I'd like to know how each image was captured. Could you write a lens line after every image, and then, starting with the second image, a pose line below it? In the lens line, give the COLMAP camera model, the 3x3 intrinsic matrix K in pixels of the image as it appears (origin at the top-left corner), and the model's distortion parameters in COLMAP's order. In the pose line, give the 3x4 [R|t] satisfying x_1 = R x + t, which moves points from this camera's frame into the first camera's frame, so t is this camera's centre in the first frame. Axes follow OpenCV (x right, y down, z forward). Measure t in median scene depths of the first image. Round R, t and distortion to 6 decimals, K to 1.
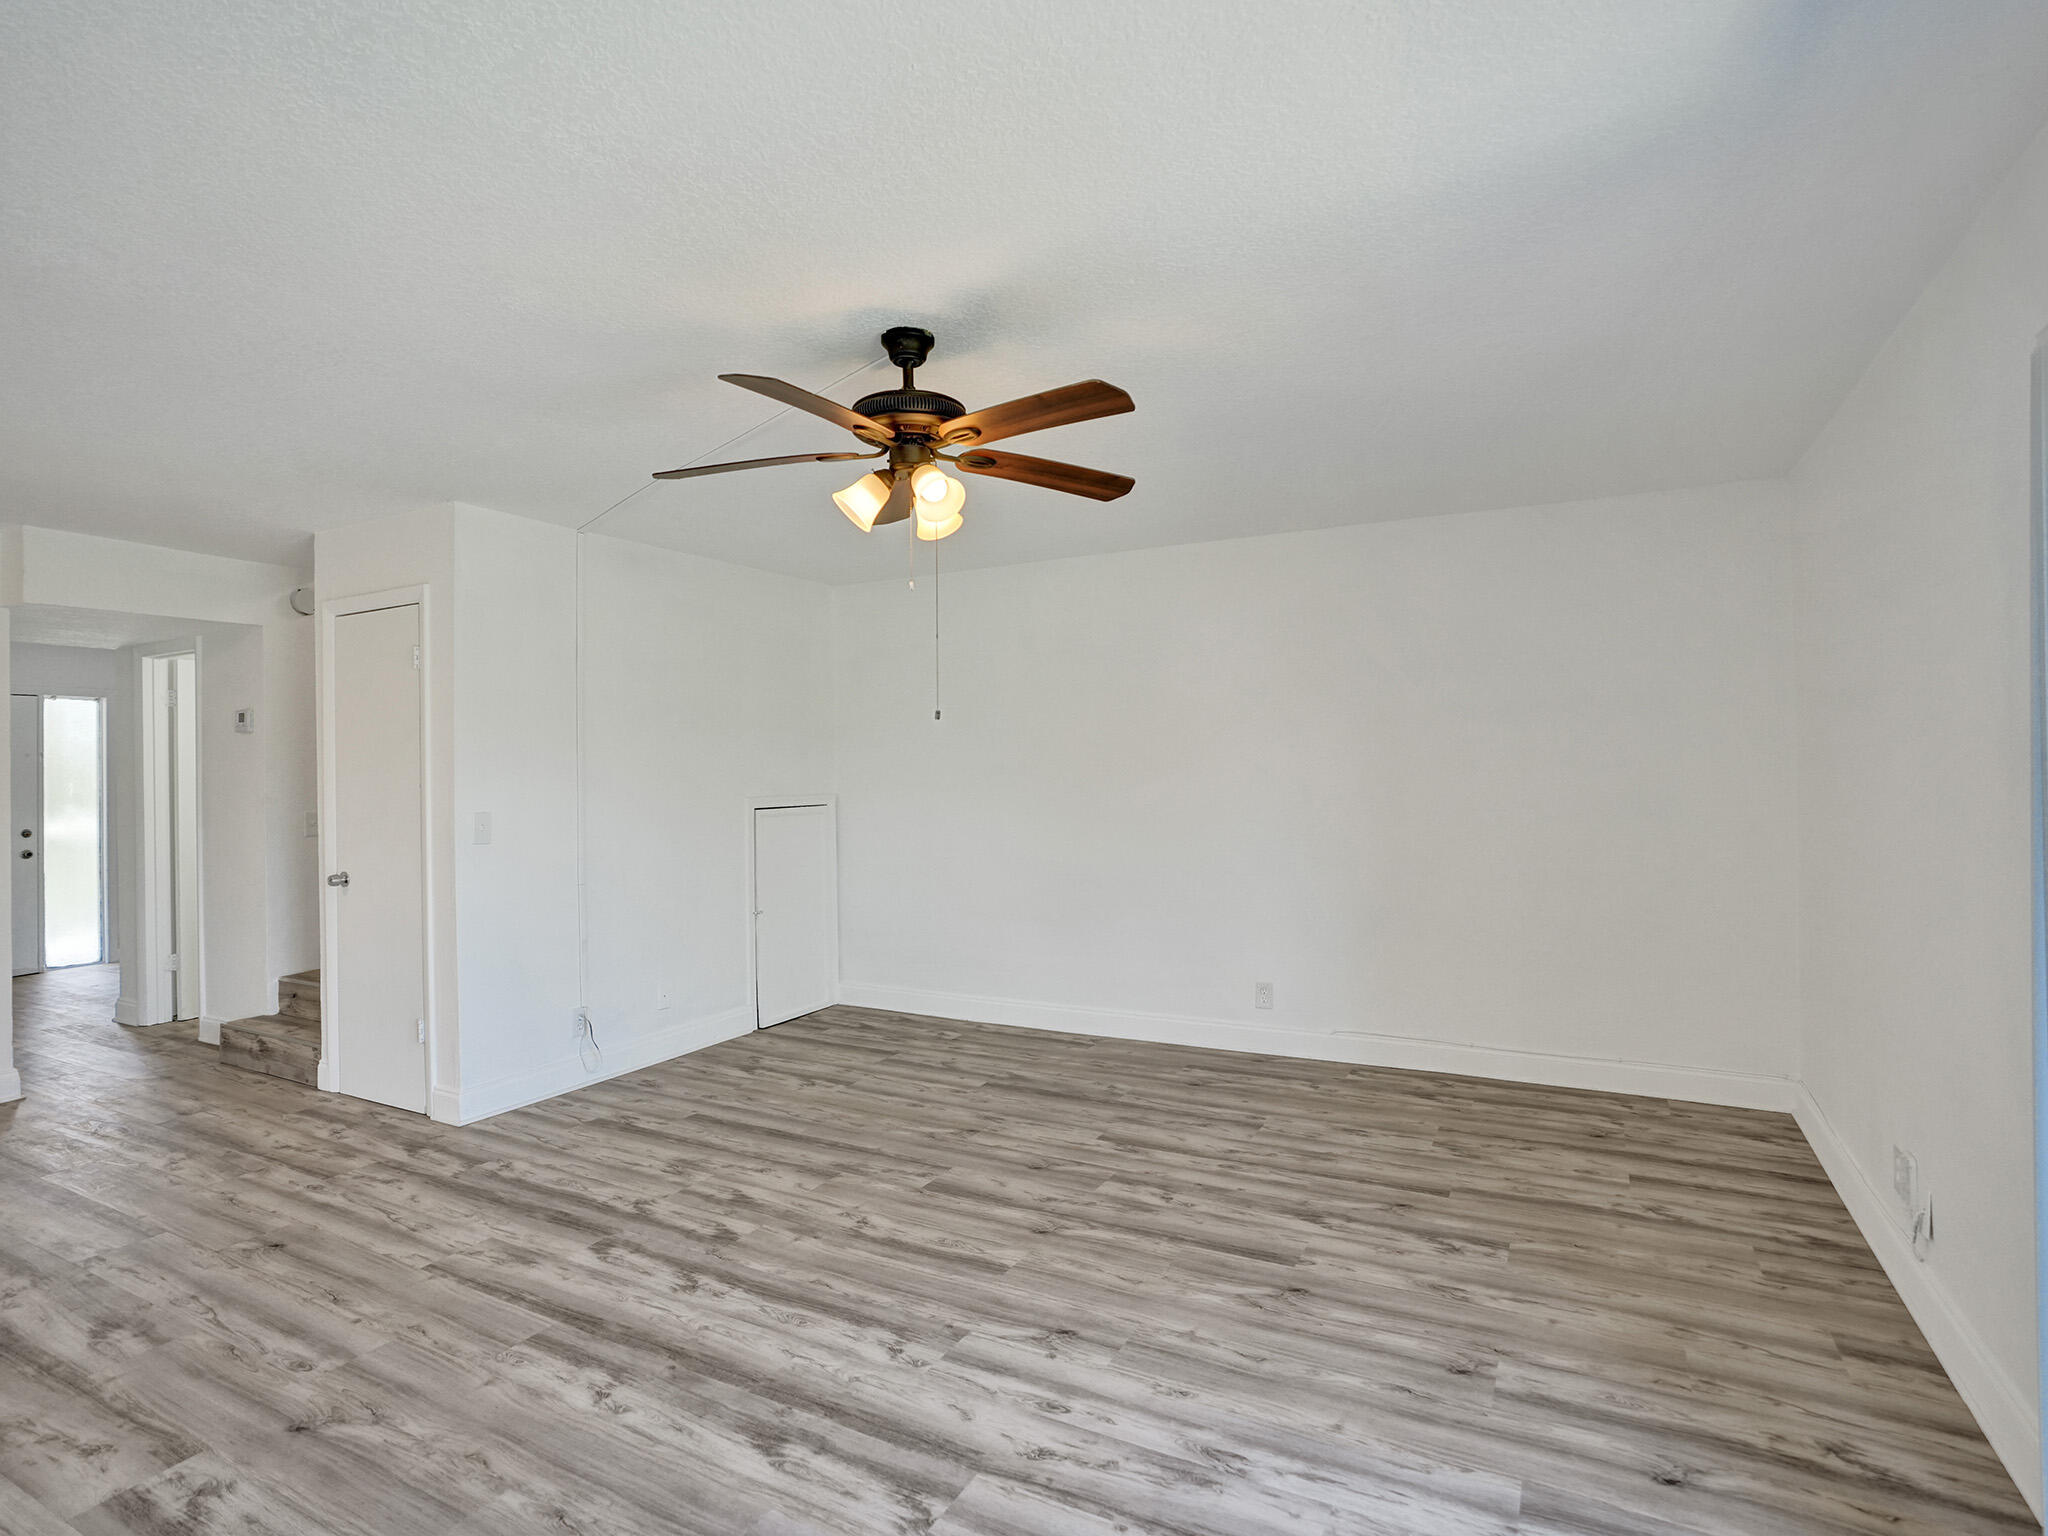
lens RADIAL K [[1053.0, 0, 1019.0], [0, 1053.0, 760.8], [0, 0, 1]] dist [-0.054446, 0.028524]
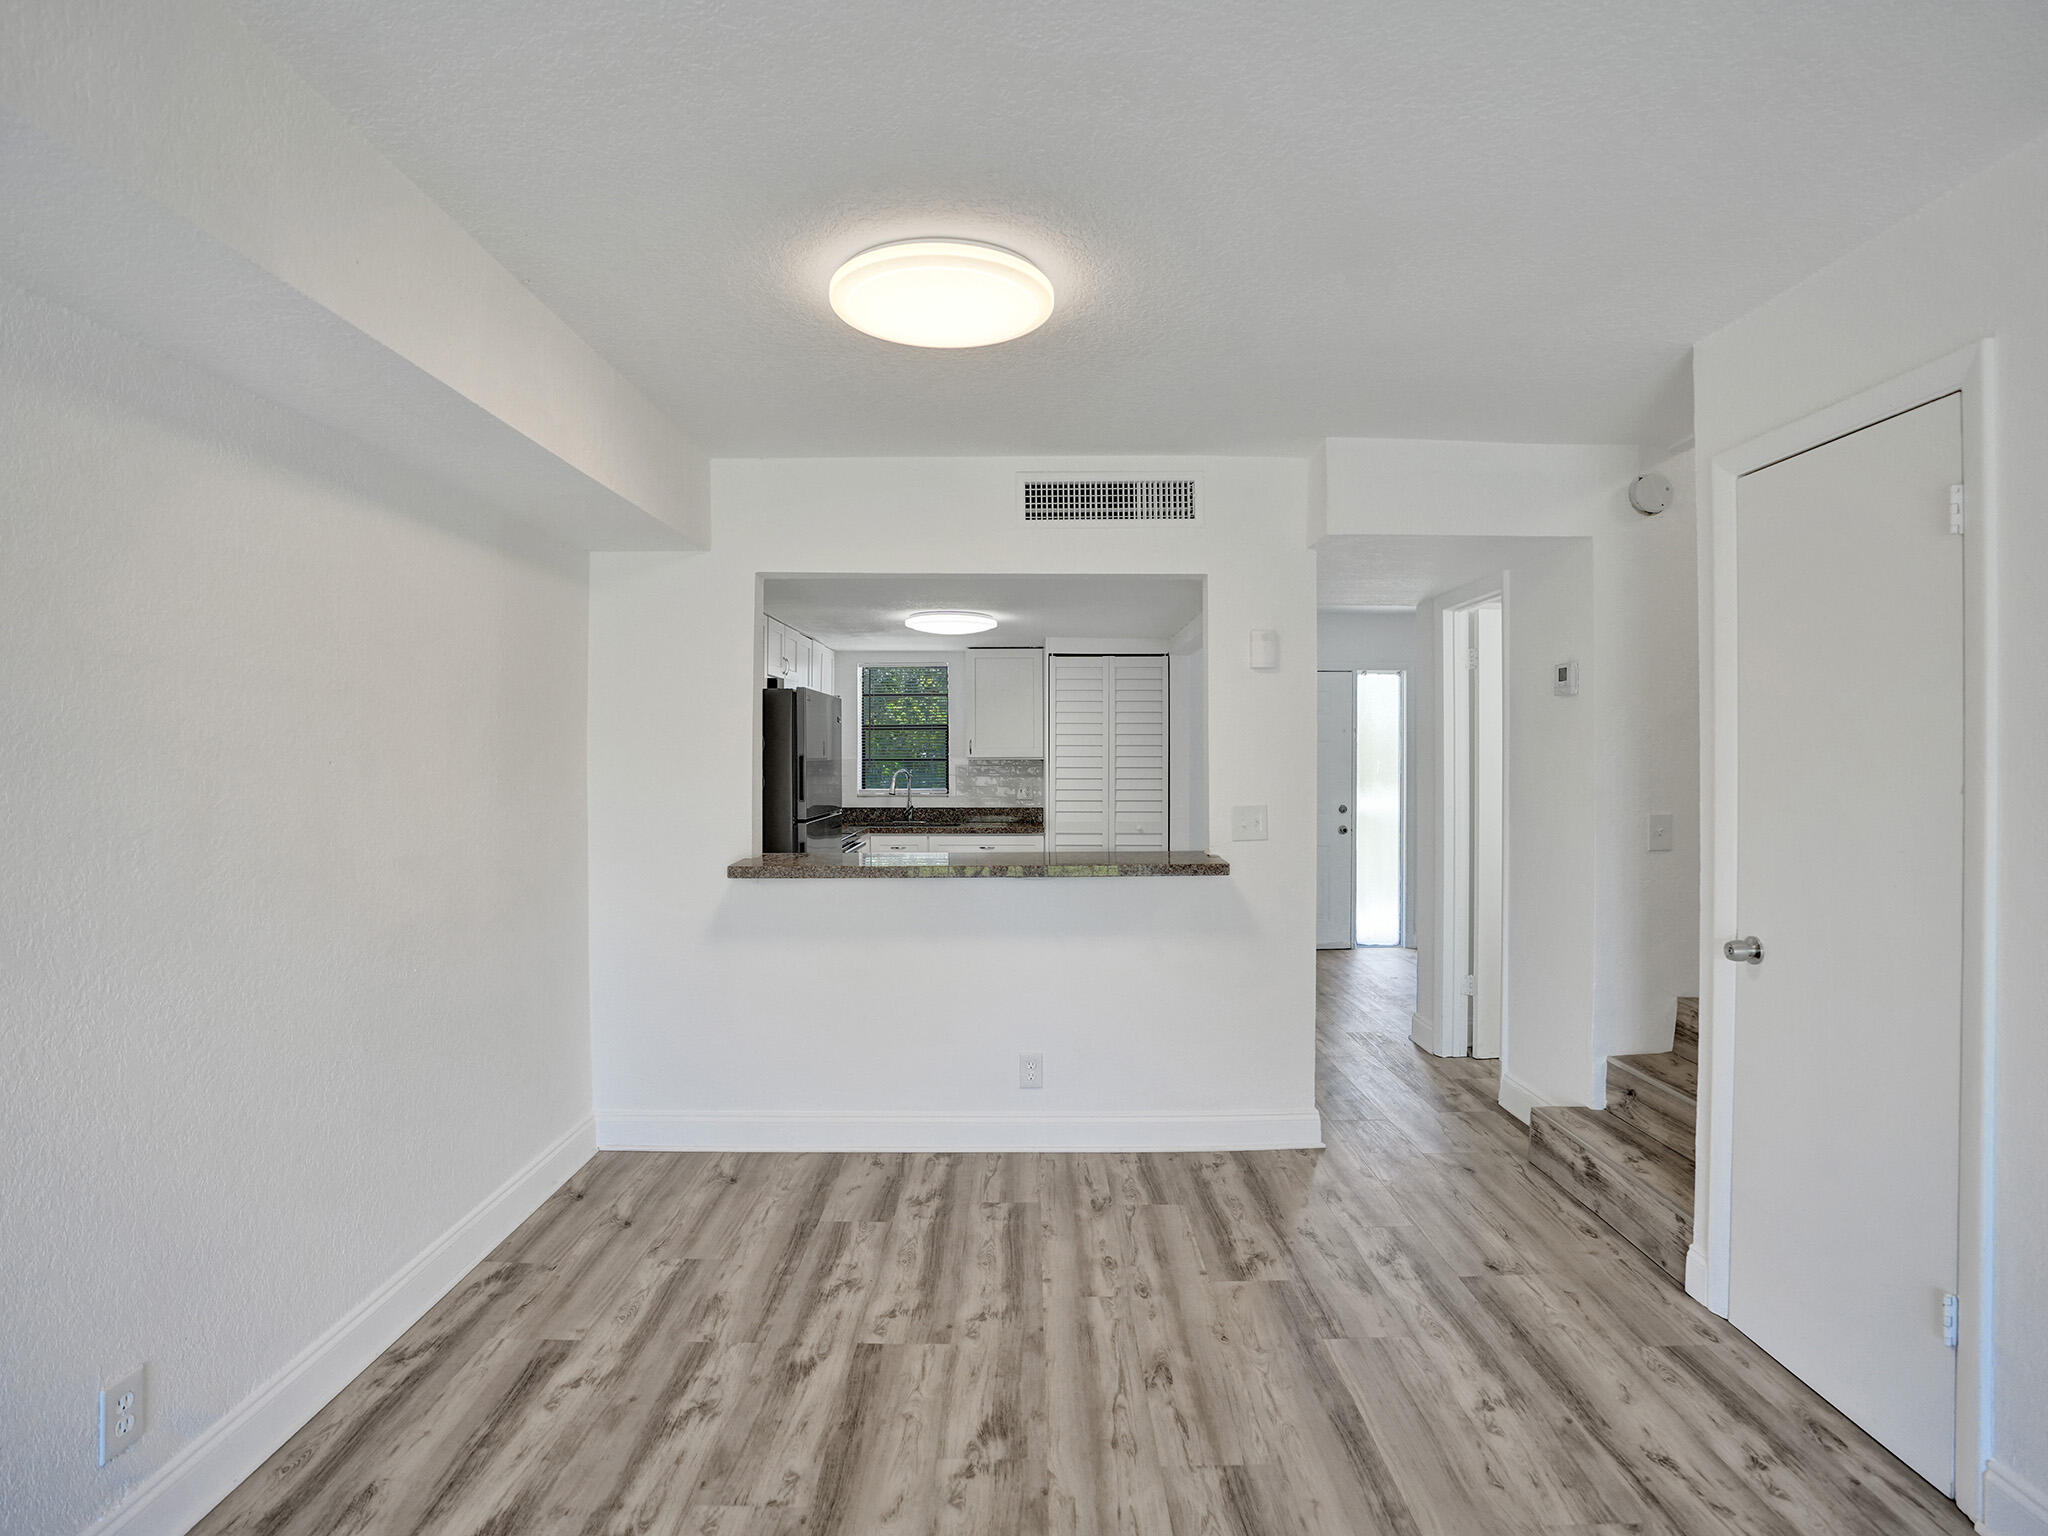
lens RADIAL K [[1059.6, 0, 1031.7], [0, 1059.6, 756.0], [0, 0, 1]] dist [-0.070741, 0.028316]
pose [[0.482762, 0.015876, -0.875608, -0.485389], [-0.000886, 0.999844, 0.017640, 0.002111], [0.875751, -0.007741, 0.482701, 0.537649]]
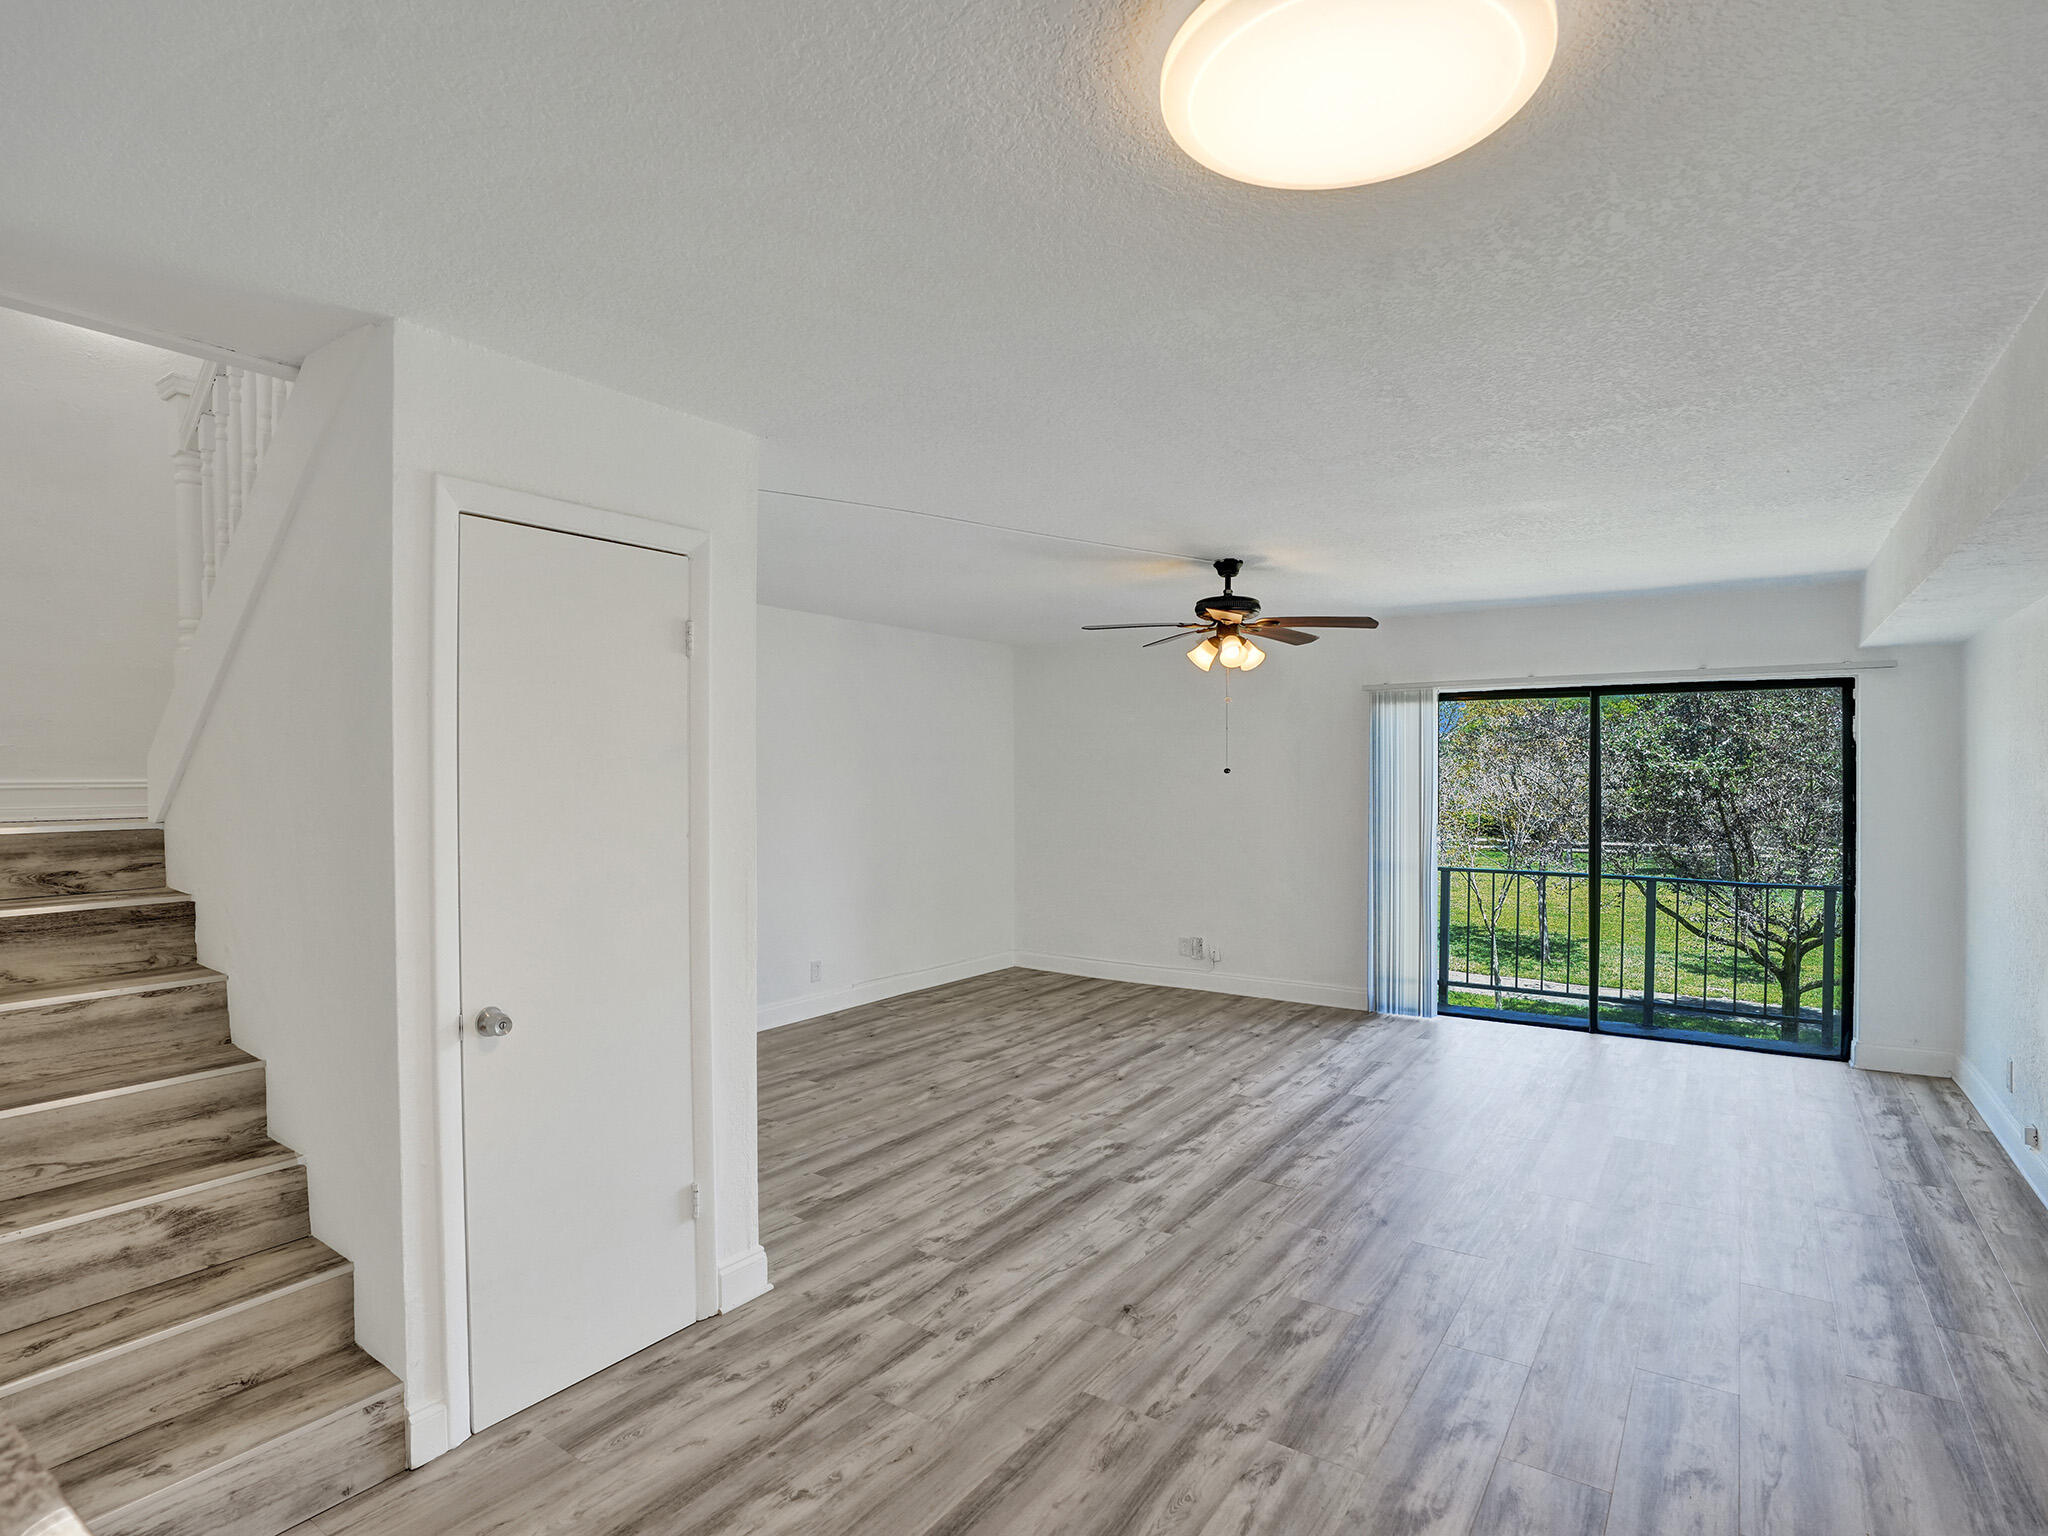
lens RADIAL K [[1074.9, 0, 1024.0], [0, 1074.9, 768.0], [0, 0, 1]] dist [-0.077320, 0.030910]
pose [[0.102620, 0.017266, 0.994571, -1.565509], [-0.008639, 0.999827, -0.016466, -0.009526], [-0.994683, -0.006902, 0.102752, 0.914526]]
